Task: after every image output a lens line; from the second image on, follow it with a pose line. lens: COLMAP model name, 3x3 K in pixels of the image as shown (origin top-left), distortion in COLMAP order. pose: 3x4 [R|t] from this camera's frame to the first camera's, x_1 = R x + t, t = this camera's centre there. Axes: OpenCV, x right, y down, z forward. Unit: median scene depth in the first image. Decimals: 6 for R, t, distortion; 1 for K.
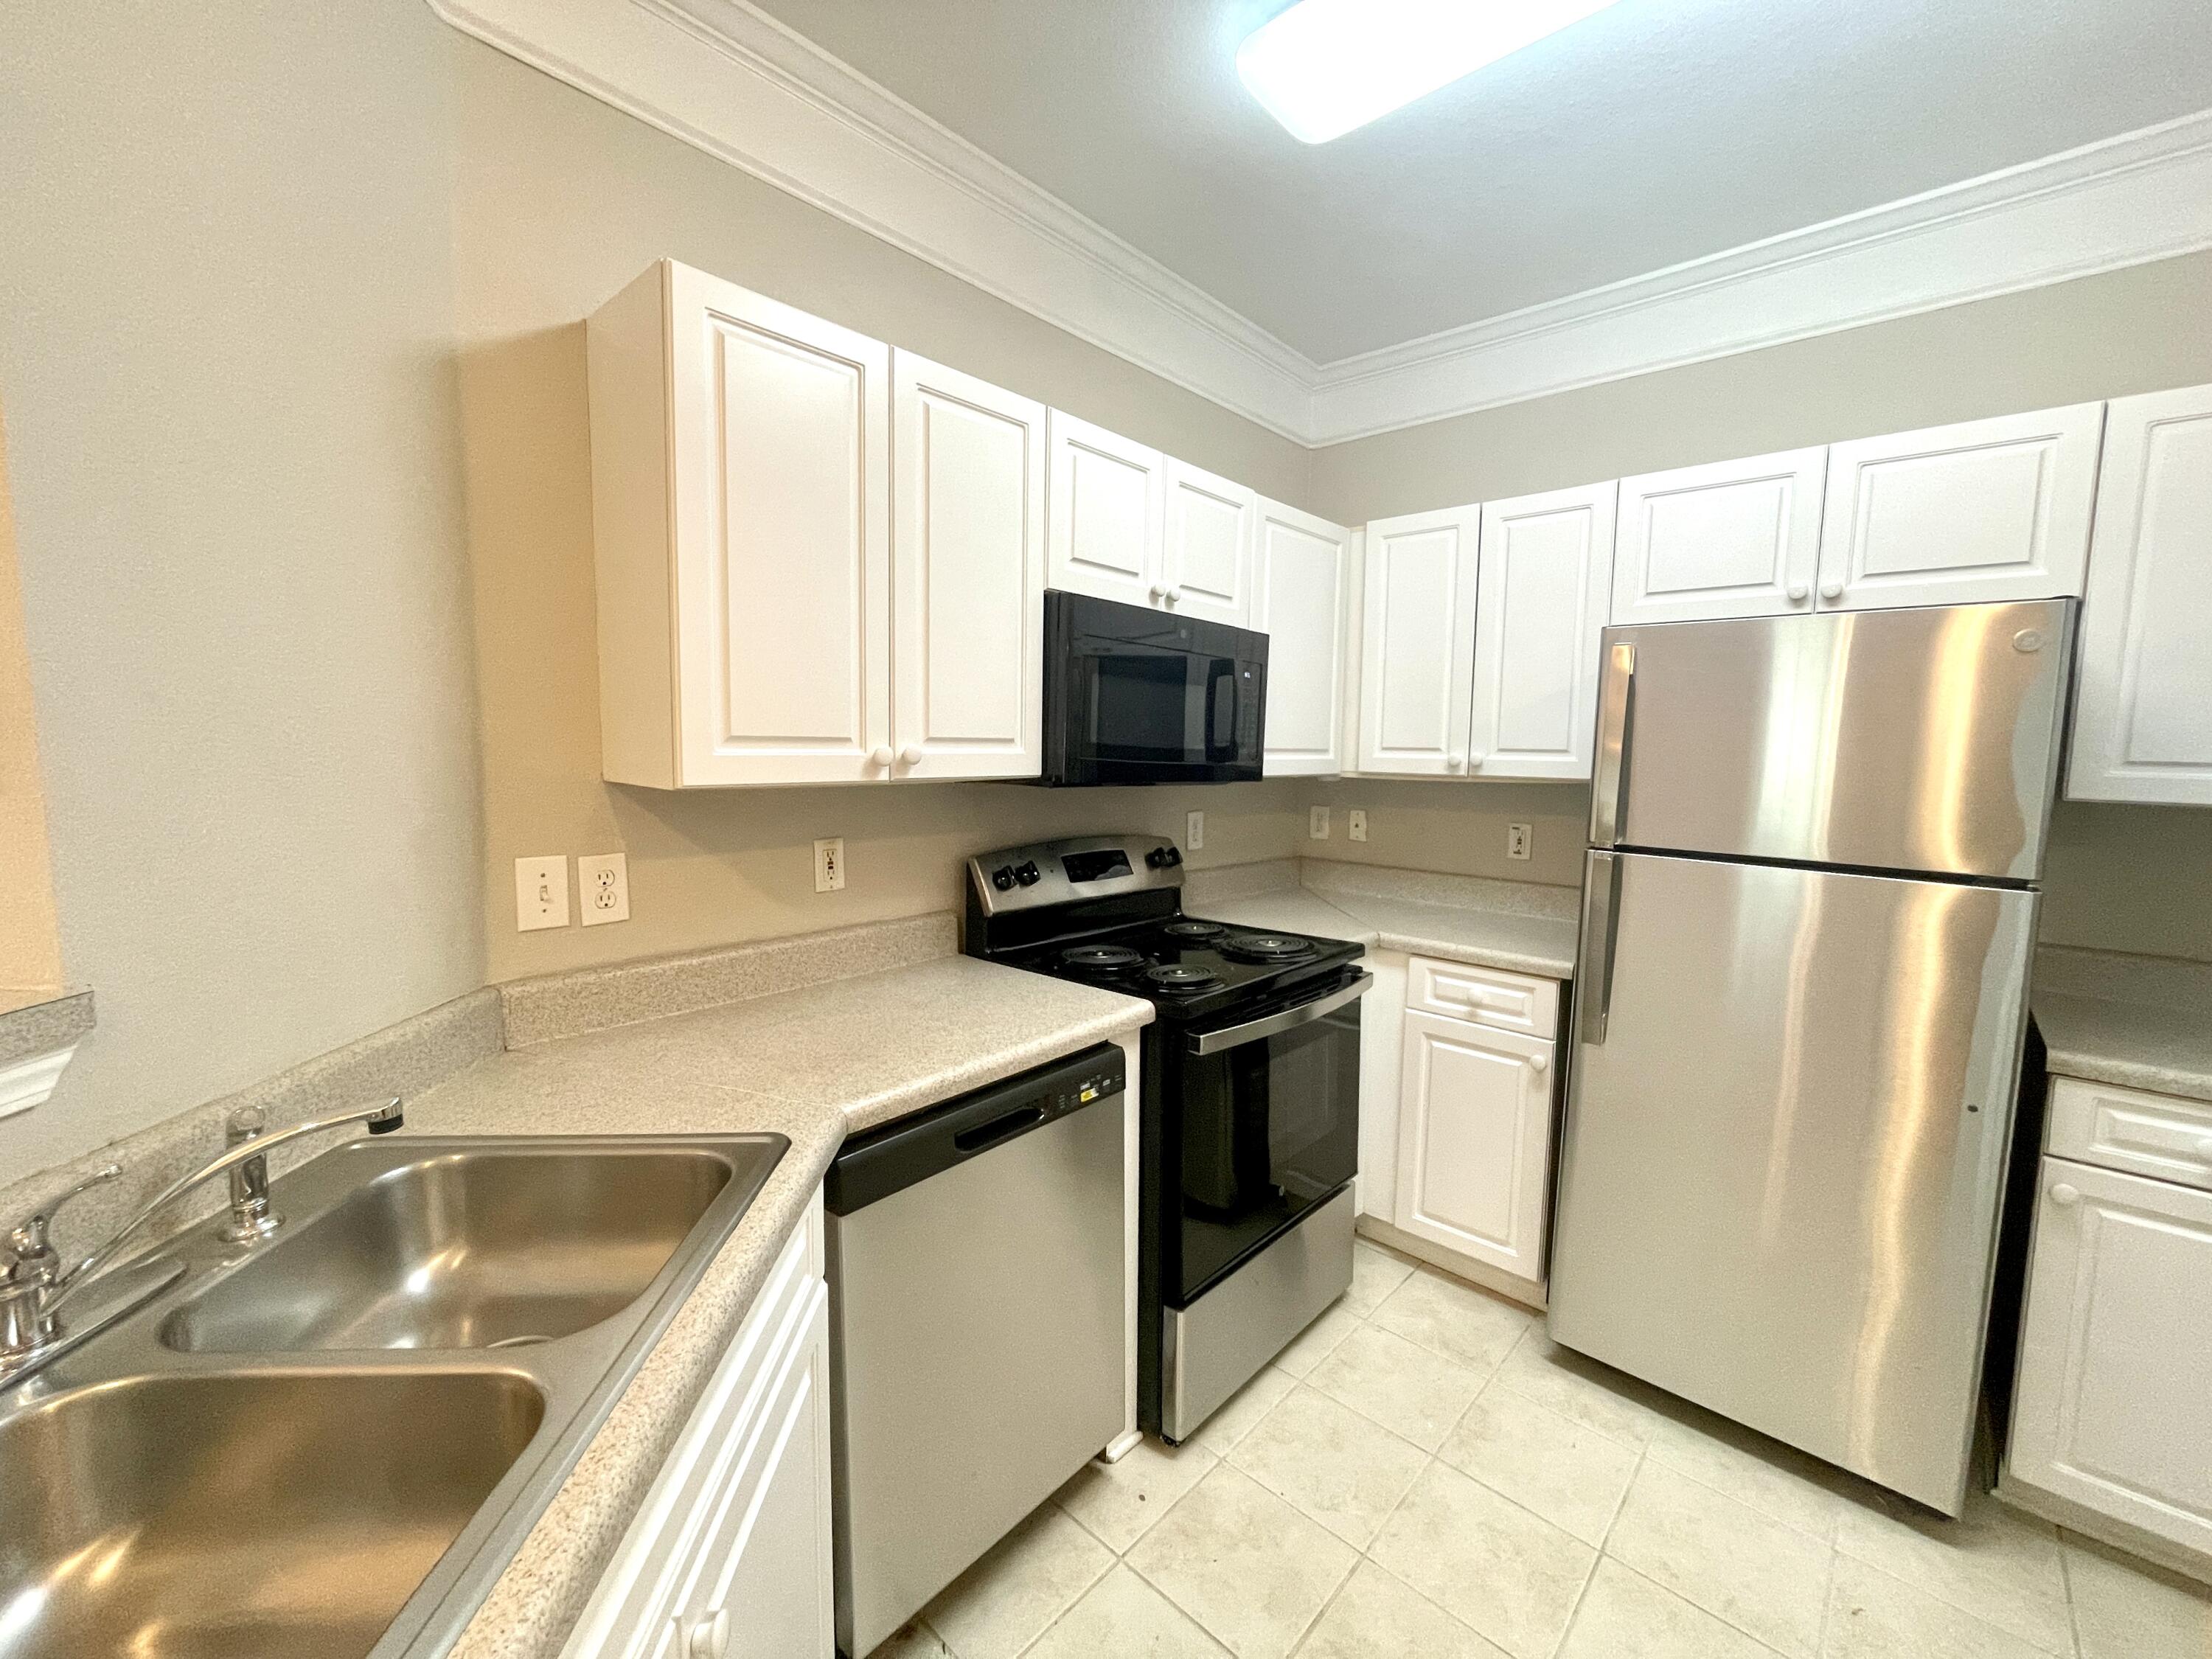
lens RADIAL K [[895.1, 0, 1100.2], [0, 895.1, 823.1], [0, 0, 1]] dist [-0.000792, -0.000035]
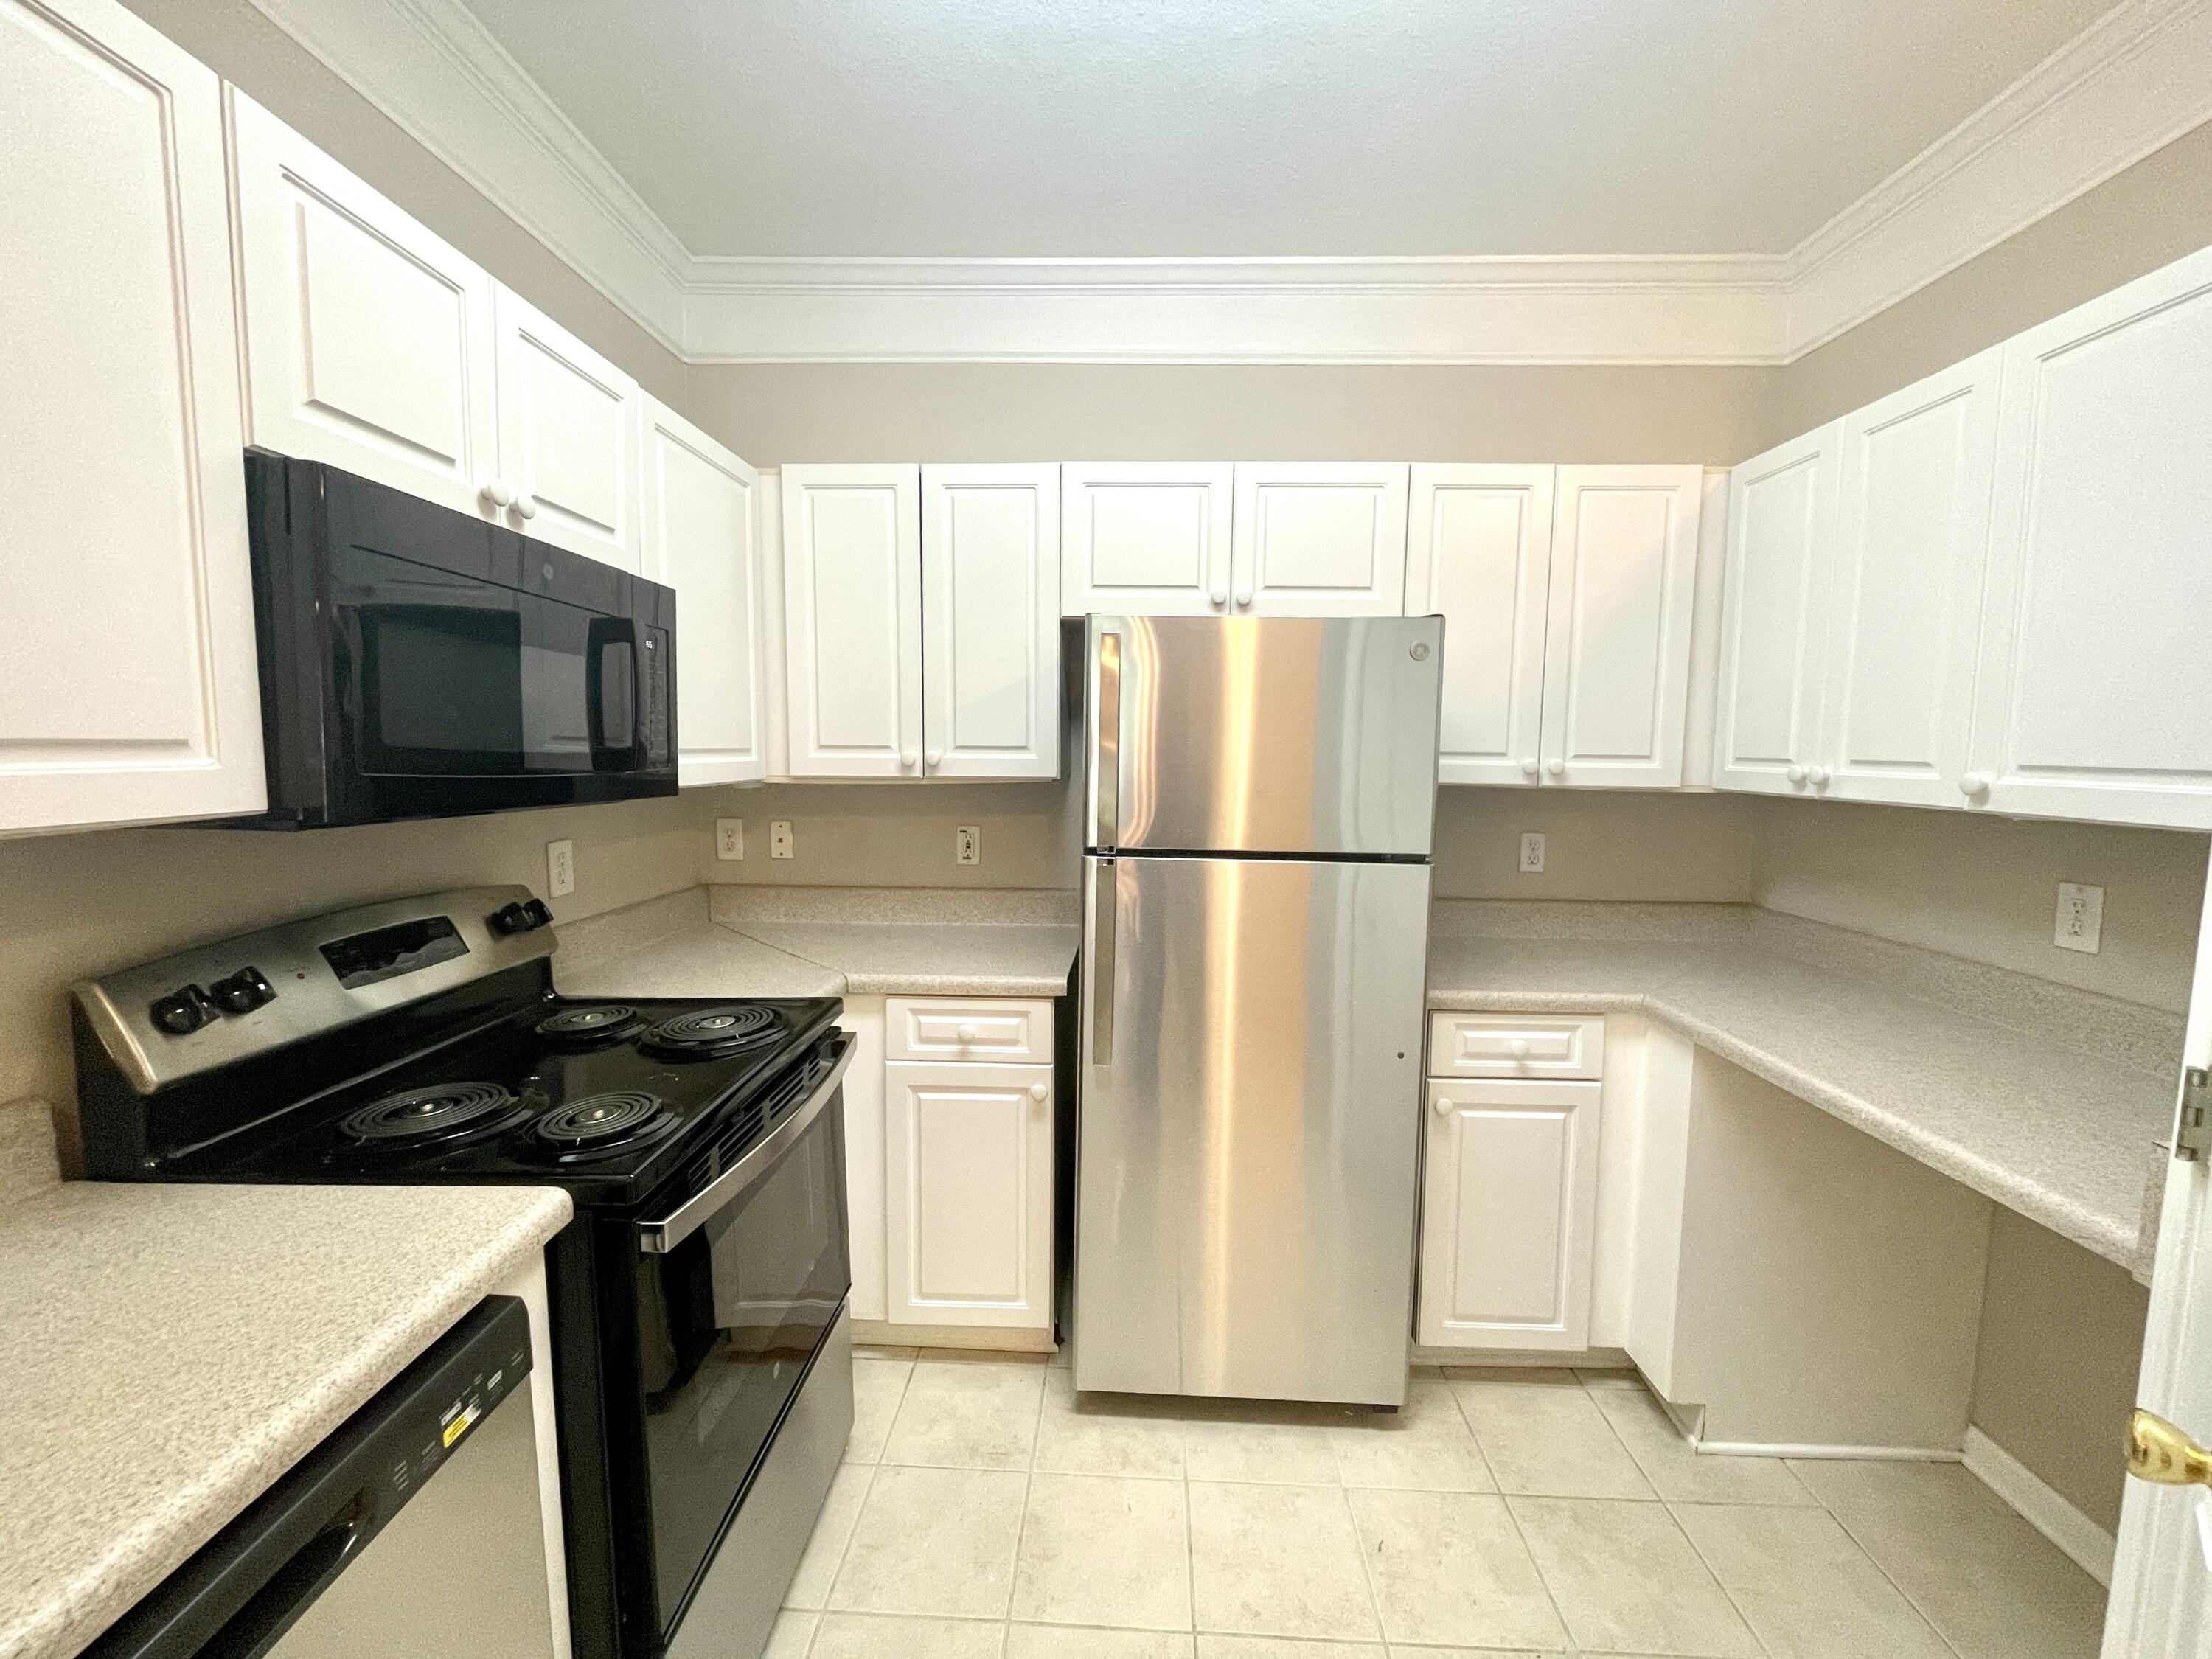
lens RADIAL K [[897.7, 0, 1106.0], [0, 897.7, 822.5], [0, 0, 1]] dist [-0.002163, -0.000317]
pose [[0.756833, -0.066780, 0.650188, -0.030451], [0.062839, 0.997593, 0.029315, -0.026115], [-0.650580, 0.018671, 0.759208, 0.246679]]
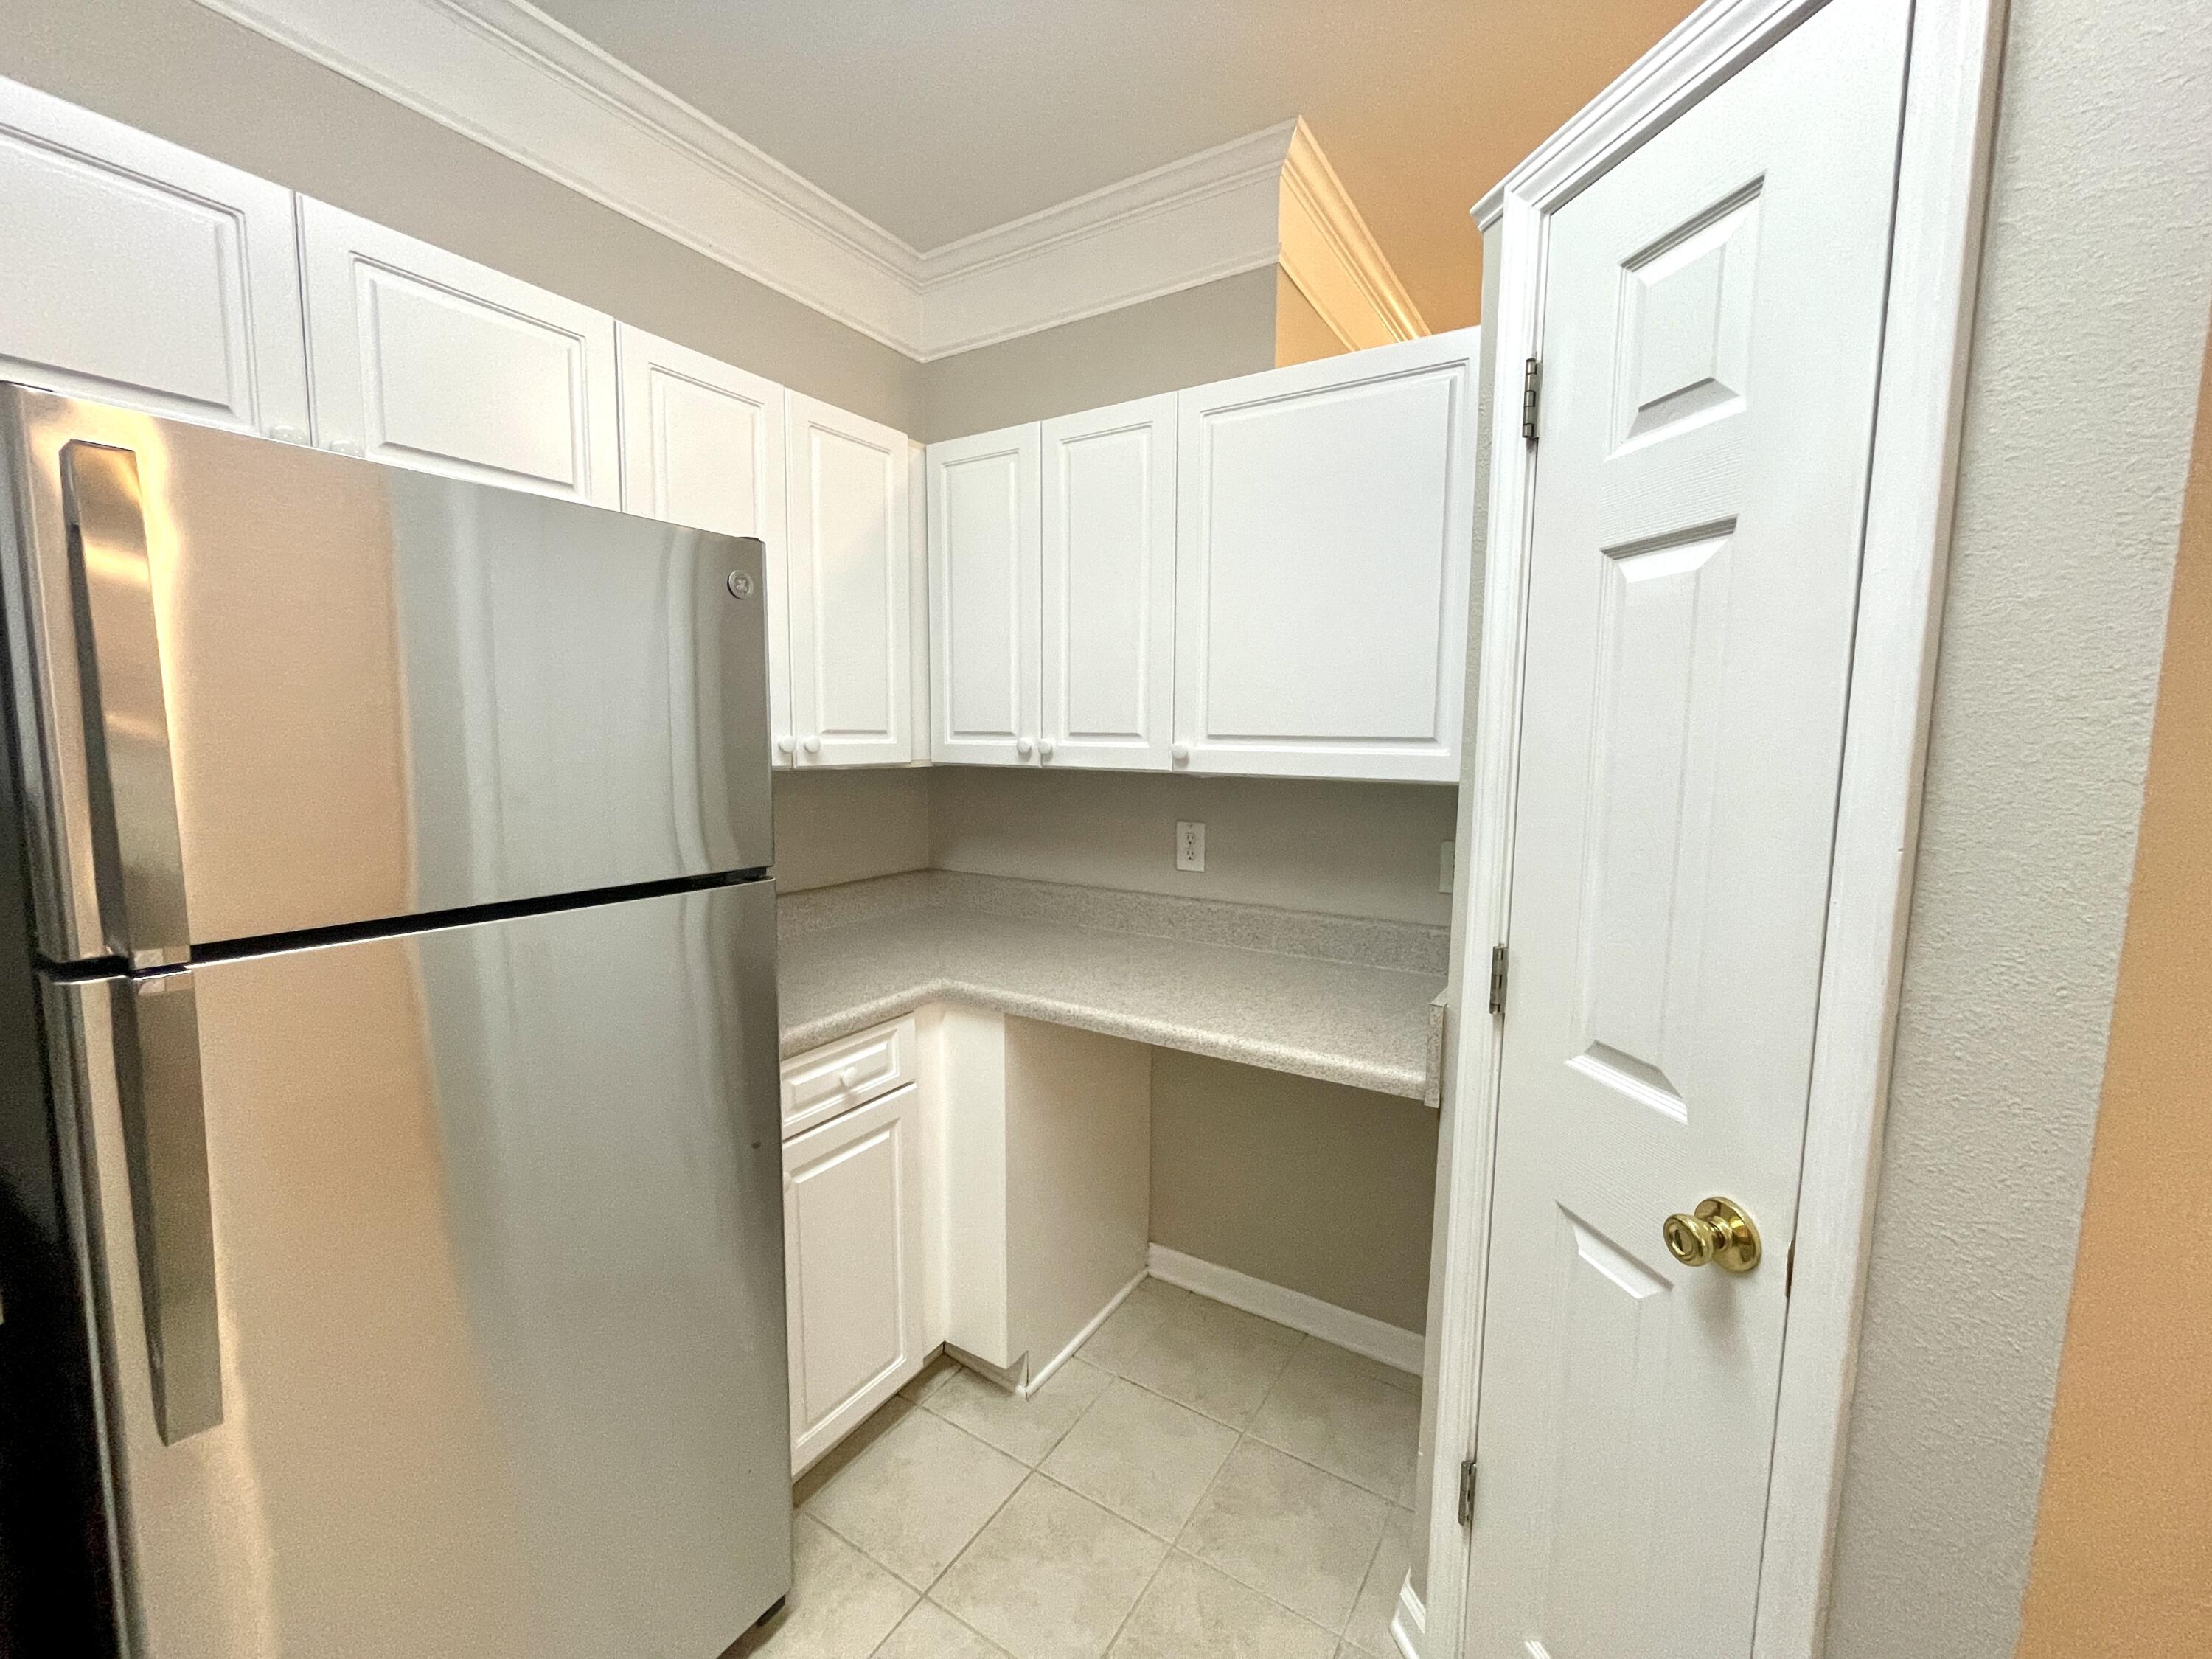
lens RADIAL K [[897.7, 0, 1106.0], [0, 897.7, 822.5], [0, 0, 1]] dist [-0.002163, -0.000317]
pose [[-0.185107, -0.119030, 0.975483, 0.084817], [0.079483, 0.987572, 0.135588, -0.046141], [-0.979499, 0.102632, -0.173346, 0.537035]]
